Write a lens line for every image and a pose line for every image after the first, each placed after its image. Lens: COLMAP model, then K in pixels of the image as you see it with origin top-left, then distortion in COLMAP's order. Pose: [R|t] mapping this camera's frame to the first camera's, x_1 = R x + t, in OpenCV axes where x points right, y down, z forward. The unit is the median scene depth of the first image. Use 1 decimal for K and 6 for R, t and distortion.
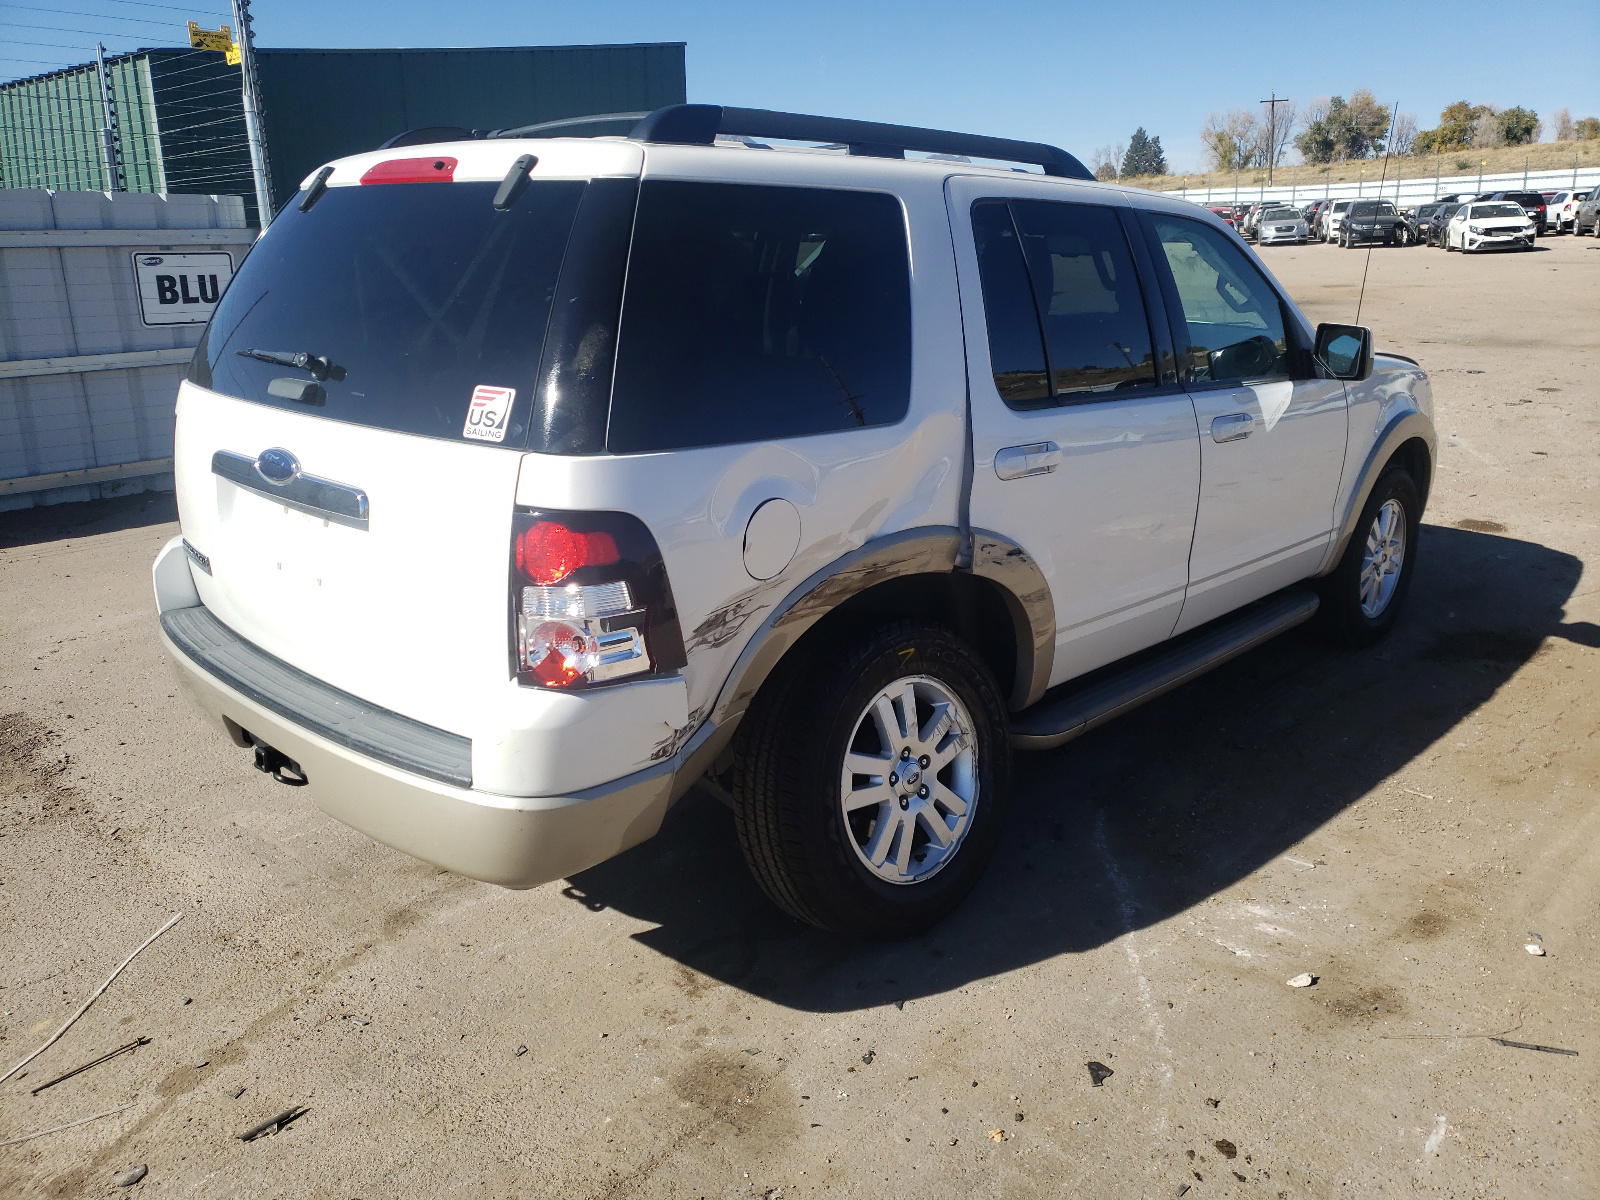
lens RADIAL K [[1244.4, 0, 762.6], [0, 1244.4, 590.3], [0, 0, 1]] dist [0.008747, 0.003875]
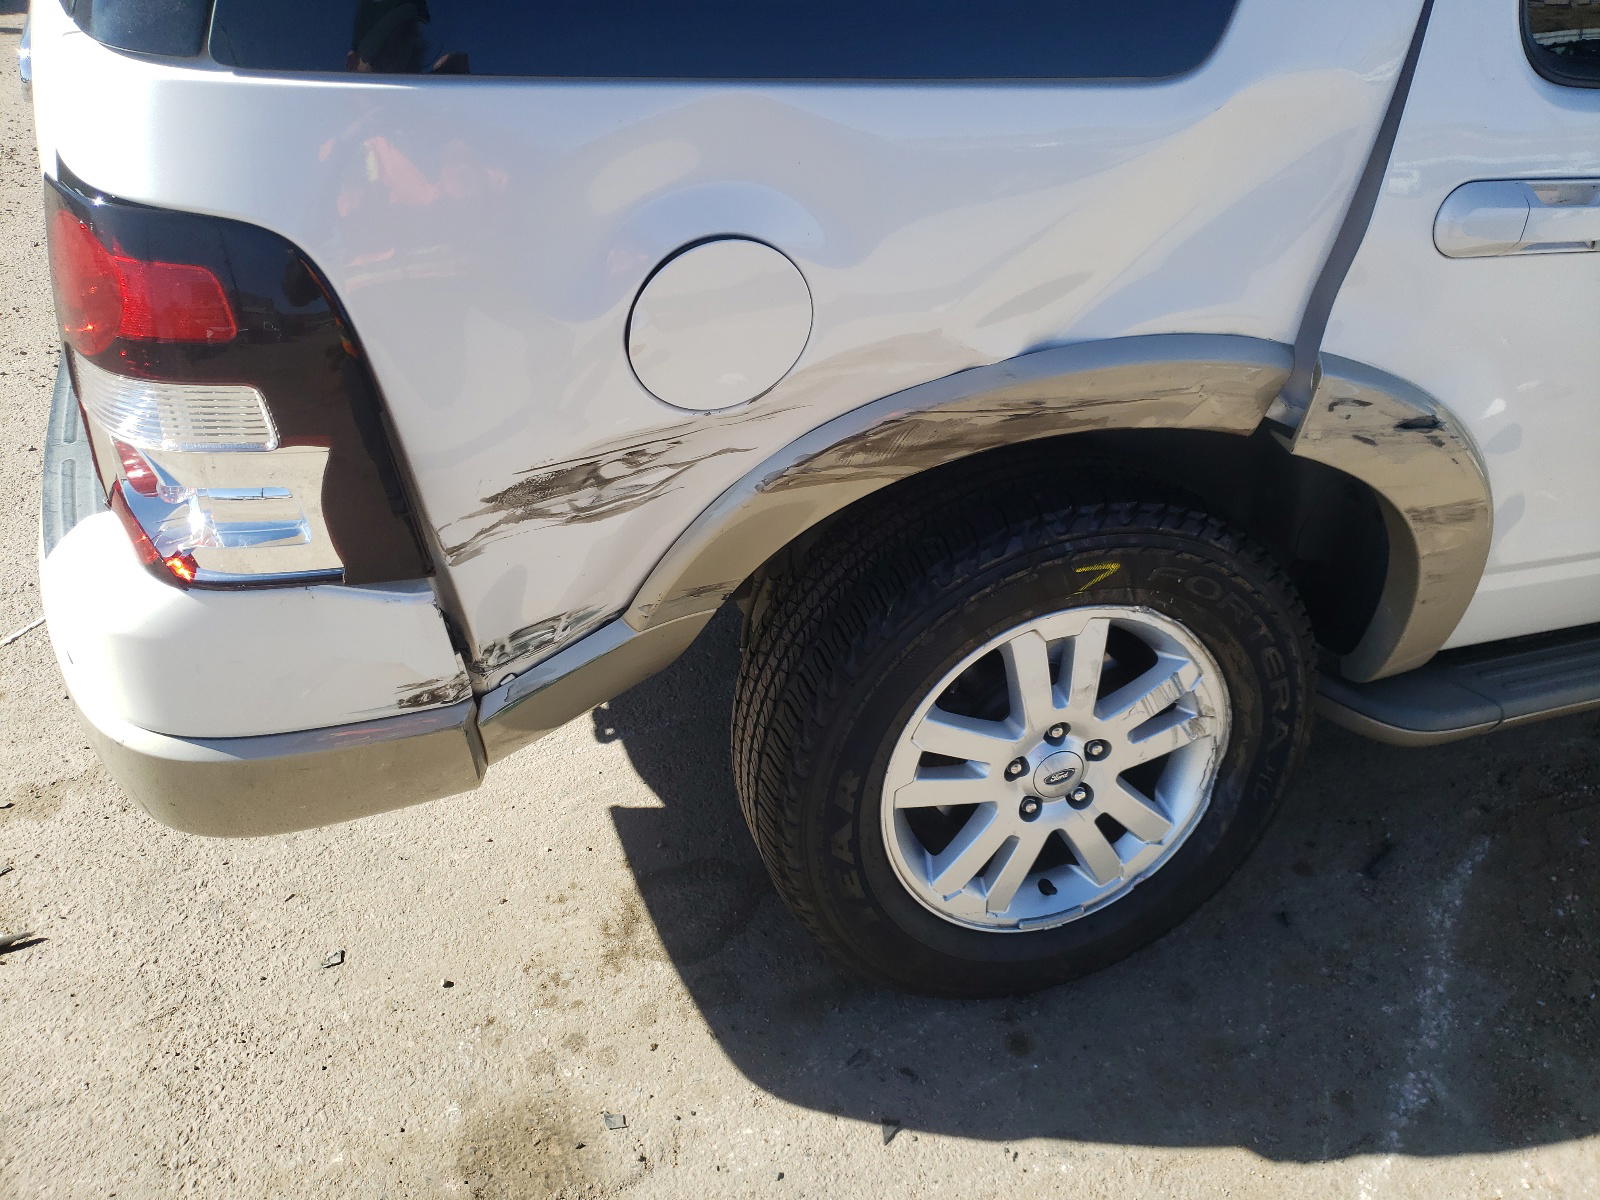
lens RADIAL K [[1244.4, 0, 762.6], [0, 1244.4, 590.3], [0, 0, 1]] dist [0.008747, 0.003875]
pose [[0.894291, 0.310610, -0.322126, 0.156075], [-0.180142, 0.908843, 0.376236, -0.103012], [0.409625, -0.278436, 0.868724, 0.504188]]
